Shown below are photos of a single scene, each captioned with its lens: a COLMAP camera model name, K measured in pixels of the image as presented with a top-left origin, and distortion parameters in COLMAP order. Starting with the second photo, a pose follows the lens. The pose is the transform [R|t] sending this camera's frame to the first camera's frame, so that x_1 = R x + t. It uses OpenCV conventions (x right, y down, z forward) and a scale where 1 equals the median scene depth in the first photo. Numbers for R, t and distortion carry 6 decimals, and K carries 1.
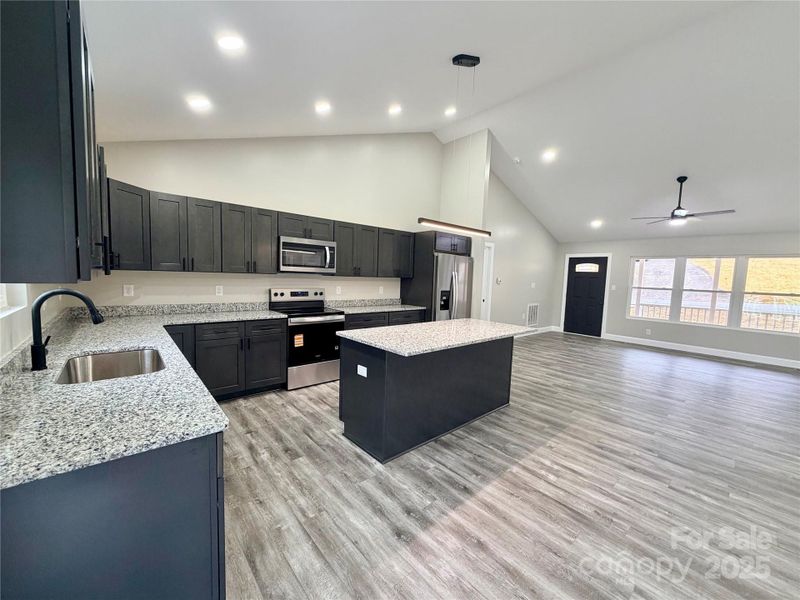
lens RADIAL K [[318.5, 0, 400.0], [0, 318.5, 300.0], [0, 0, 1]] dist [0.002119, 0.000165]
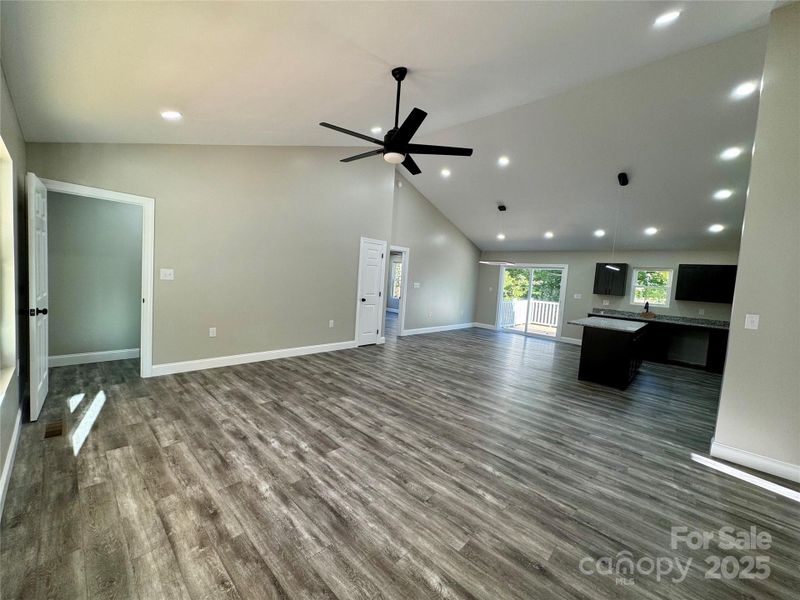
lens RADIAL K [[318.5, 0, 400.0], [0, 318.5, 300.0], [0, 0, 1]] dist [0.002119, 0.000165]
pose [[-0.989618, -0.096274, -0.106711, 1.258584], [-0.111129, 0.983412, 0.143354, -0.125906], [0.091140, 0.153725, -0.983902, 2.166274]]
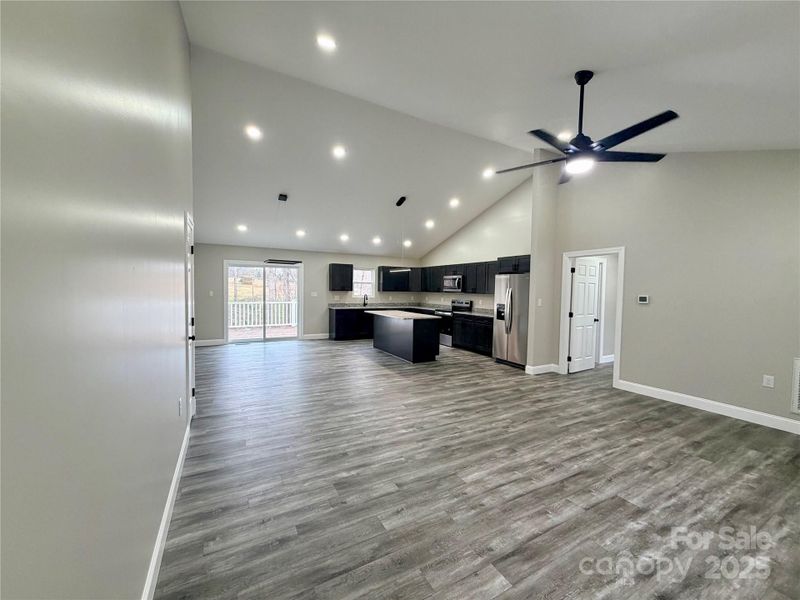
lens RADIAL K [[318.5, 0, 400.0], [0, 318.5, 300.0], [0, 0, 1]] dist [0.002119, 0.000165]
pose [[-0.209759, -0.004429, -0.977743, 1.961108], [-0.103698, 0.994451, 0.017742, -0.034973], [0.972239, 0.105112, -0.209054, 1.209637]]
